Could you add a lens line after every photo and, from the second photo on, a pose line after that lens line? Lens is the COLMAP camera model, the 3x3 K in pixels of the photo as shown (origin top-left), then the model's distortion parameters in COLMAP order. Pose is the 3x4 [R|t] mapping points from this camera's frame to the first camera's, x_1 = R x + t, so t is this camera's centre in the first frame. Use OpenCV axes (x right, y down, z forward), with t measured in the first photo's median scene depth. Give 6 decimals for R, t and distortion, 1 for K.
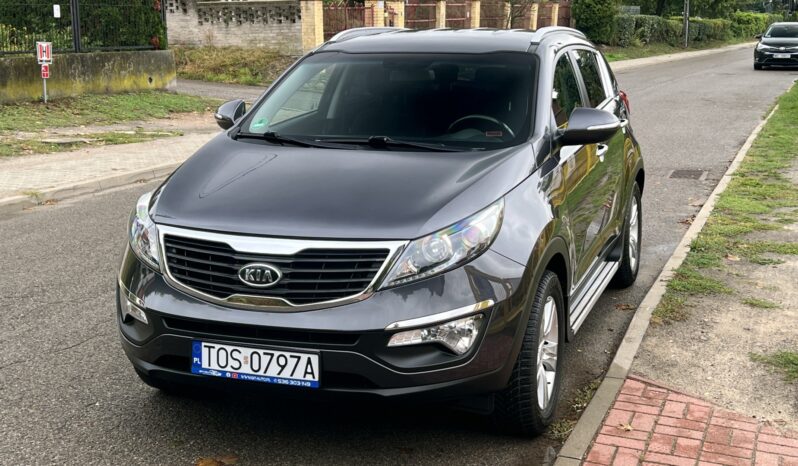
lens RADIAL K [[1109.7, 0, 412.3], [0, 1109.7, 239.2], [0, 0, 1]] dist [0.116847, 0.000000]
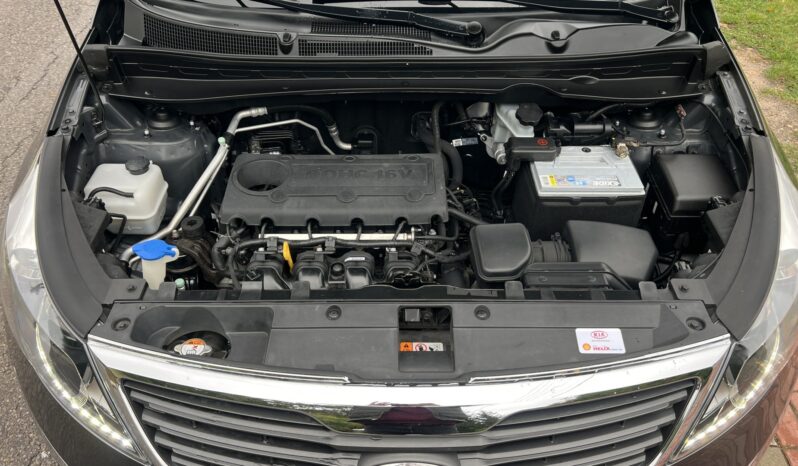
lens RADIAL K [[626.9, 0, 396.5], [0, 626.9, 234.1], [0, 0, 1]] dist [0.062251, -0.082991]
pose [[0.945414, -0.211192, 0.248173, -0.181397], [0.062449, 0.864870, 0.498096, -0.168688], [-0.319831, -0.455409, 0.830849, 0.829928]]
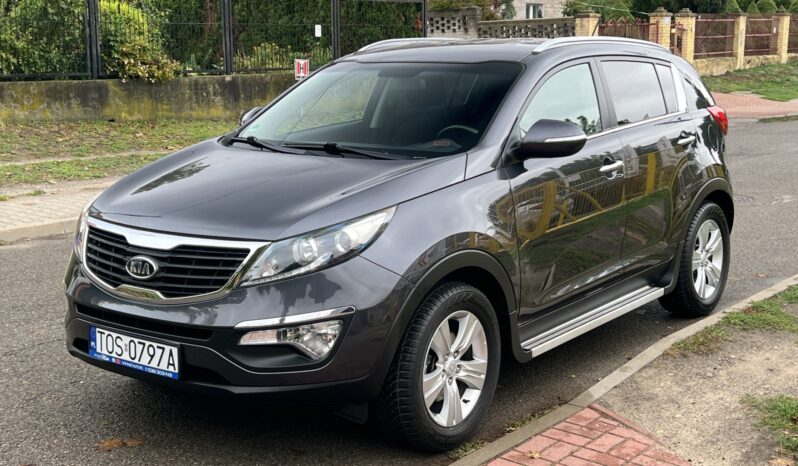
lens RADIAL K [[1109.7, 0, 410.4], [0, 1109.7, 243.5], [0, 0, 1]] dist [0.116847, 0.000000]
pose [[0.952041, 0.054208, -0.301130, 0.415735], [-0.058271, 0.998291, -0.004522, -0.000495], [0.300370, 0.021853, 0.953572, 0.069062]]
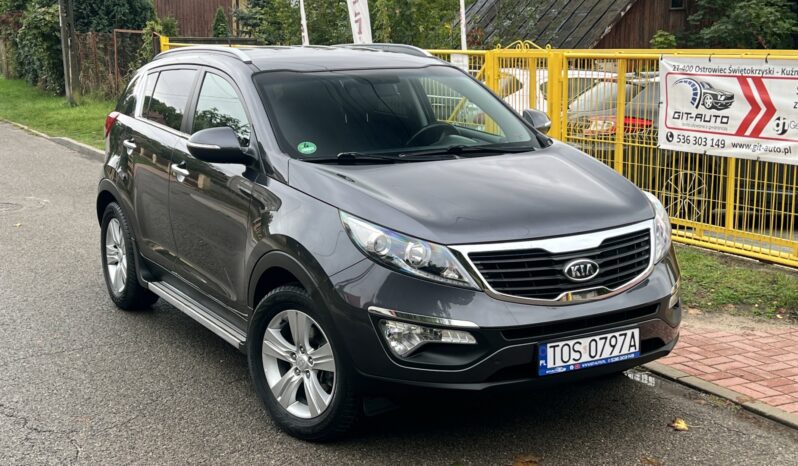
lens RADIAL K [[1109.7, 0, 418.3], [0, 1109.7, 224.9], [0, 0, 1]] dist [0.116847, 0.000000]
pose [[0.644536, -0.138234, 0.751974, -1.043075], [0.159945, 0.986136, 0.044187, -0.084159], [-0.747657, 0.091795, 0.657710, 0.392752]]
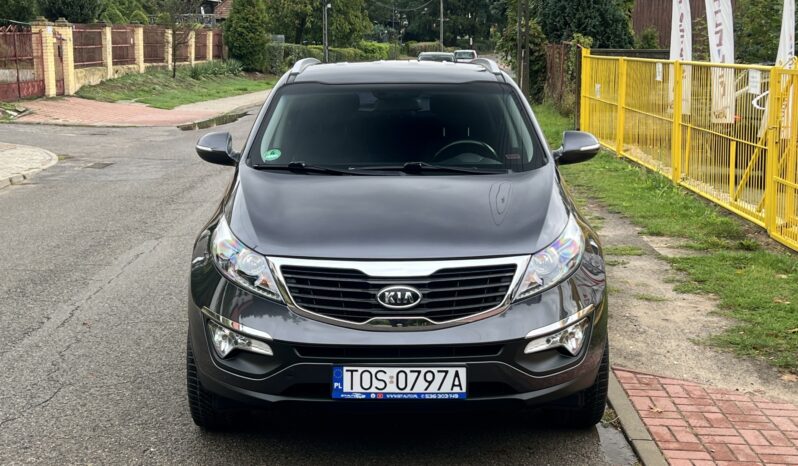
lens RADIAL K [[1109.7, 0, 416.7], [0, 1109.7, 231.3], [0, 0, 1]] dist [0.116847, 0.000000]
pose [[0.938378, -0.056474, 0.340966, -0.469341], [0.066616, 0.997614, -0.018101, -0.009458], [-0.339130, 0.039700, 0.939901, 0.008776]]
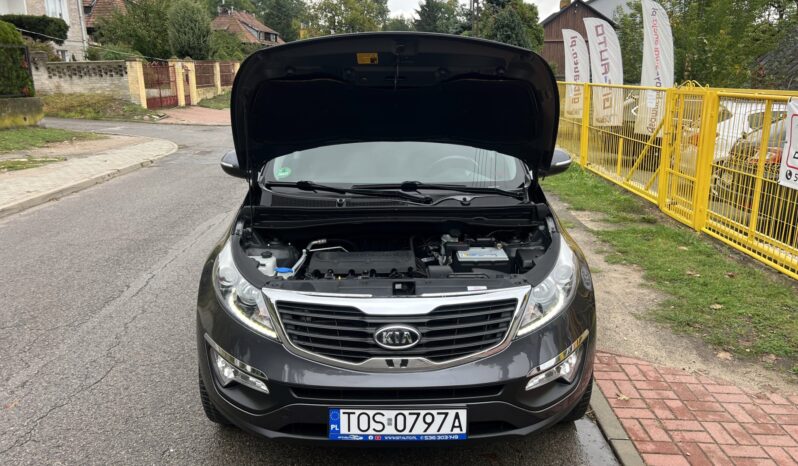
lens RADIAL K [[626.9, 0, 402.8], [0, 626.9, 235.6], [0, 0, 1]] dist [0.062251, -0.082991]
pose [[0.940123, -0.087329, 0.329458, -0.308953], [0.068335, 0.995286, 0.068822, -0.097532], [-0.333915, -0.042187, 0.941659, 0.459455]]
